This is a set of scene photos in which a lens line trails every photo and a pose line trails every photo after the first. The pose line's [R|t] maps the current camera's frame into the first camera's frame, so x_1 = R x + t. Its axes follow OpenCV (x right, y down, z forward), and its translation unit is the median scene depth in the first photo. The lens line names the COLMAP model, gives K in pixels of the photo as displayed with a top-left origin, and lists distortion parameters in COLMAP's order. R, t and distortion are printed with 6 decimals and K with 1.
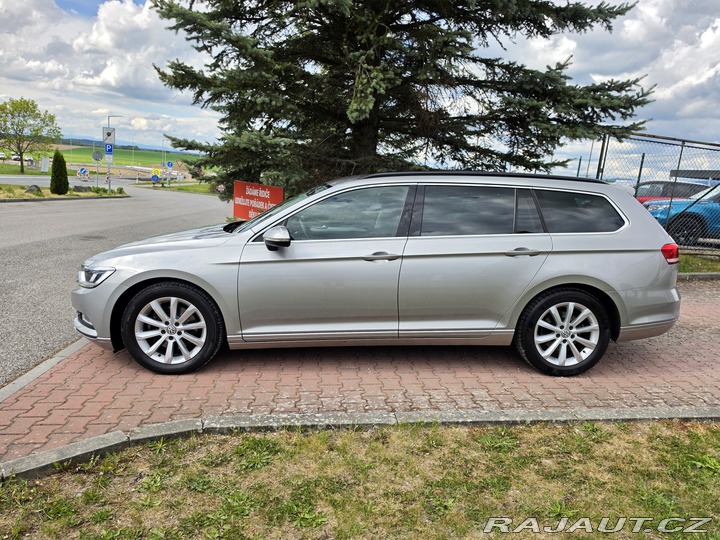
lens RADIAL K [[508.0, 0, 360.0], [0, 508.0, 270.0], [0, 0, 1]] dist [0.045427, -0.060632]
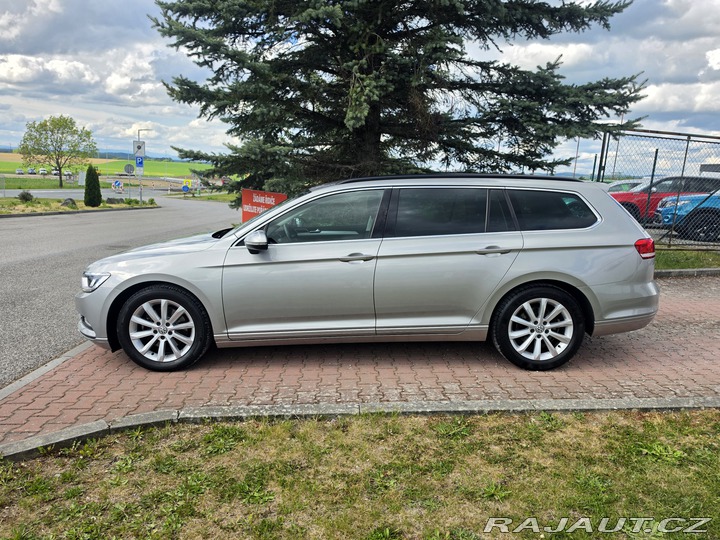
lens RADIAL K [[508.0, 0, 360.0], [0, 508.0, 270.0], [0, 0, 1]] dist [0.045427, -0.060632]
pose [[0.998084, -0.019569, -0.058702, 0.108085], [0.019046, 0.999774, -0.009443, 0.009690], [0.058873, 0.008307, 0.998231, -0.045369]]
